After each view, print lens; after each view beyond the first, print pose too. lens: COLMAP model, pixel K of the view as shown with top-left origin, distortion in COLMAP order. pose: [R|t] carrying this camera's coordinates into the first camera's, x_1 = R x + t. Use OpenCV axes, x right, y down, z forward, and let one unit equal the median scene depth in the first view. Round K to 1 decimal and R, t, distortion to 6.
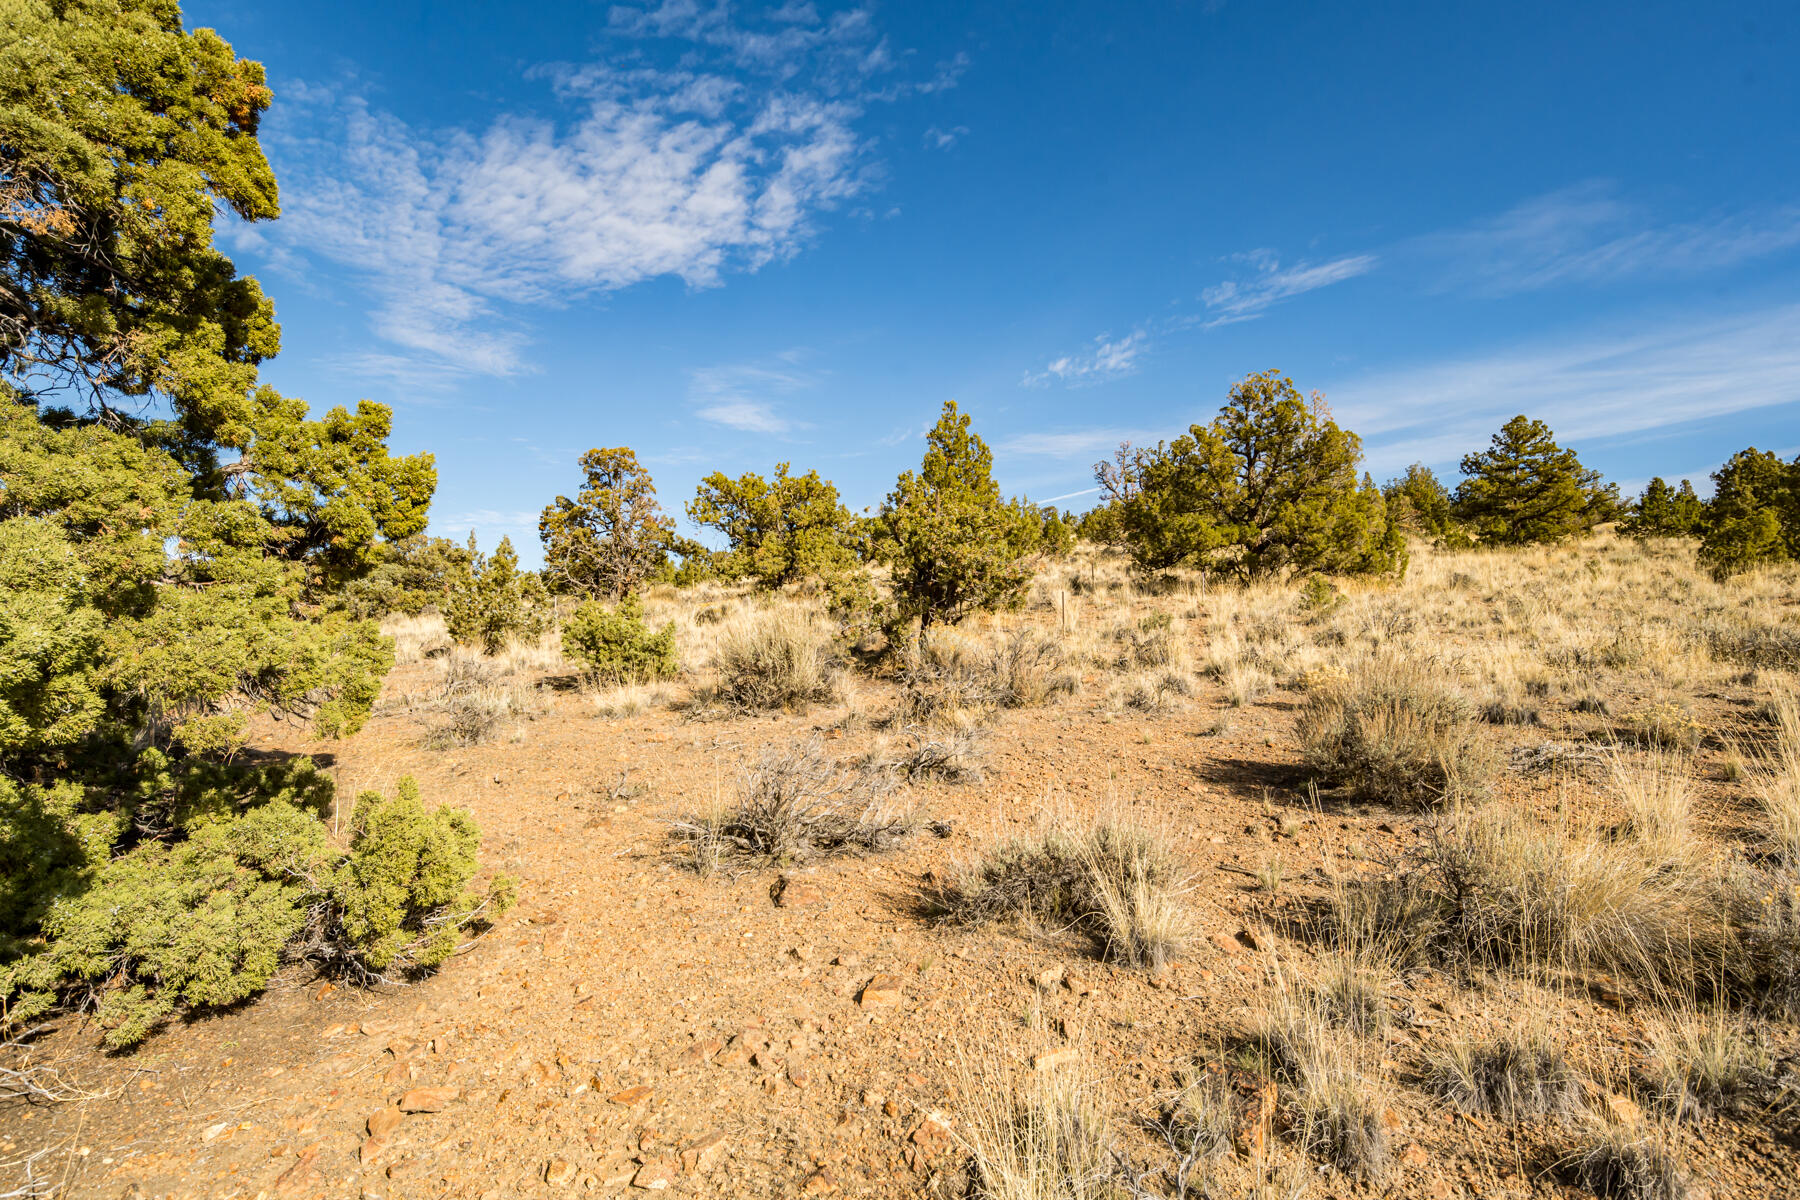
lens RADIAL K [[967.4, 0, 870.6], [0, 967.4, 622.6], [0, 0, 1]] dist [-0.019808, 0.000969]
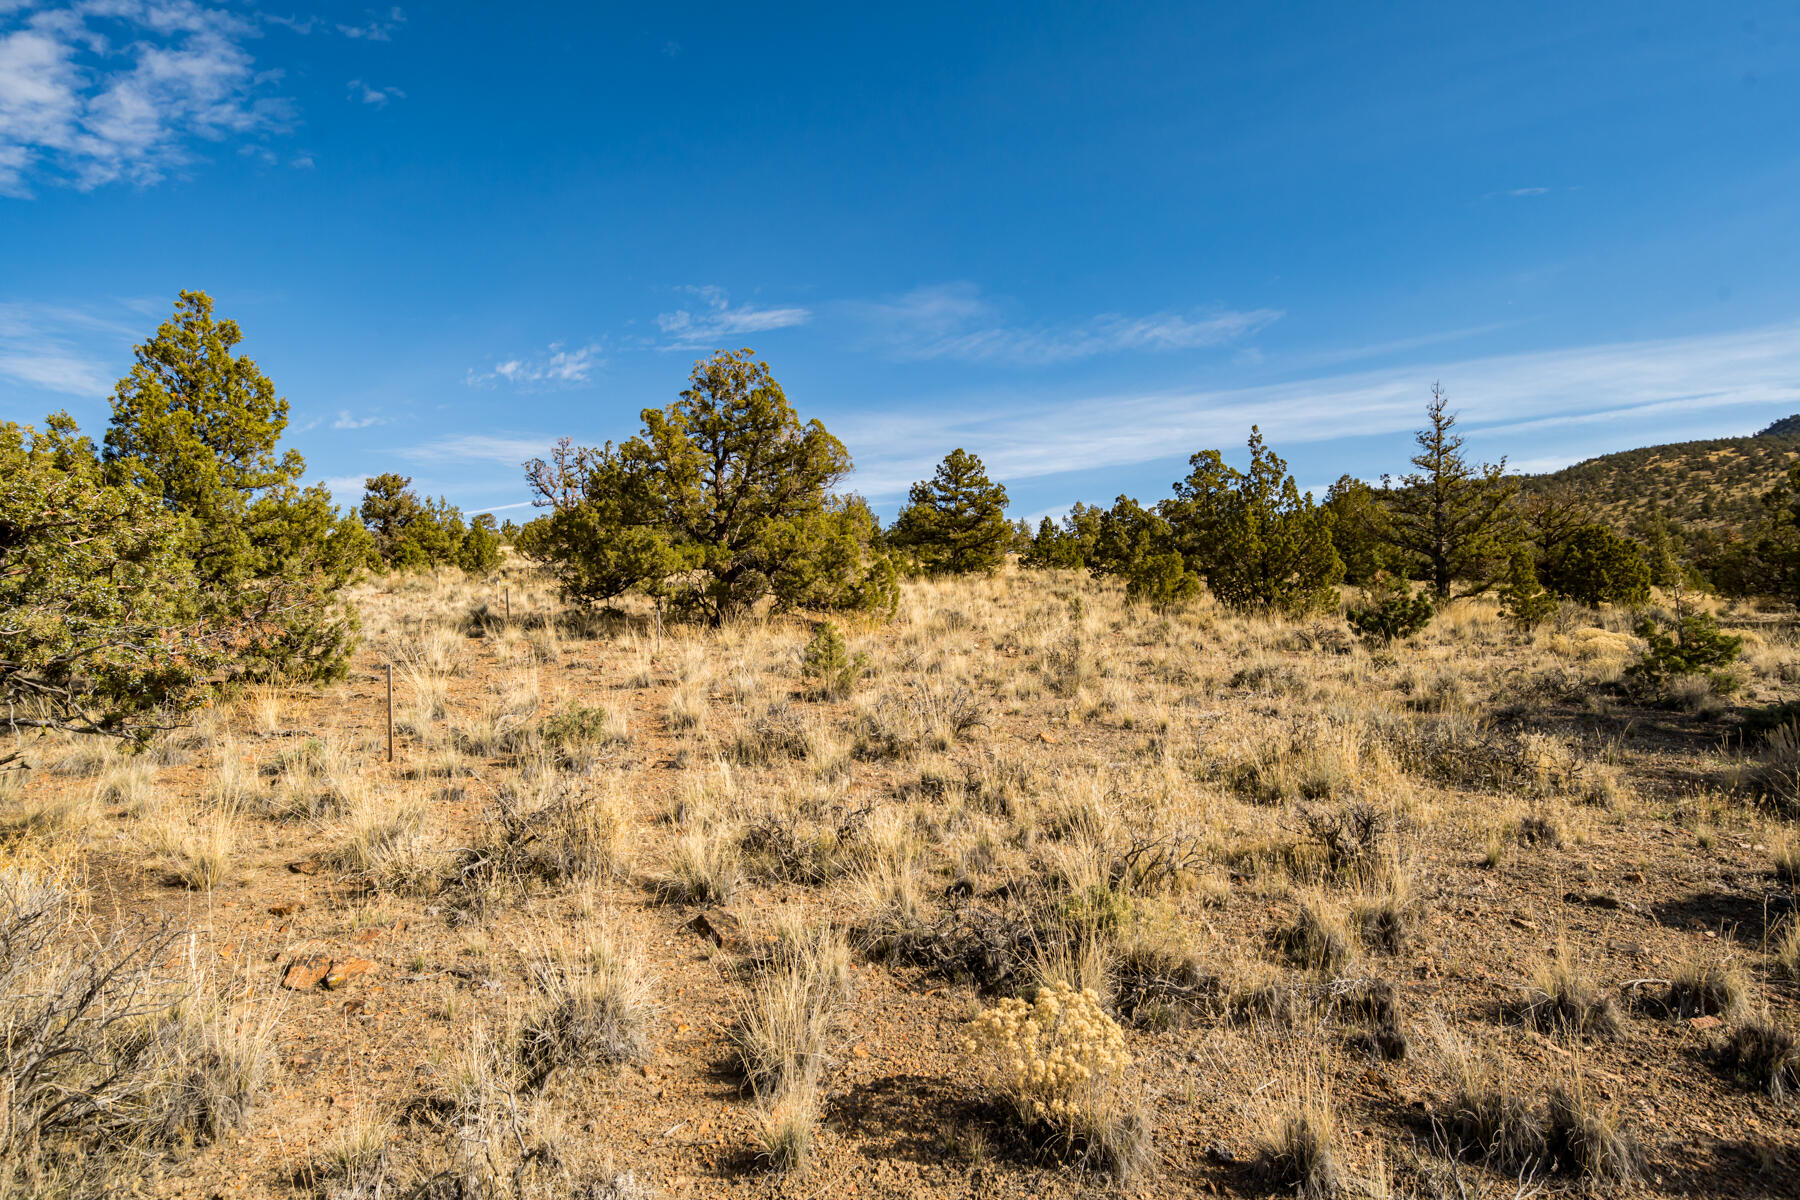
lens RADIAL K [[967.7, 0, 920.2], [0, 967.7, 573.4], [0, 0, 1]] dist [-0.022045, 0.013458]
pose [[0.826698, 0.022077, 0.562212, 0.059048], [0.015572, 0.997949, -0.062086, -0.017642], [-0.562430, 0.060081, 0.824659, 0.172973]]
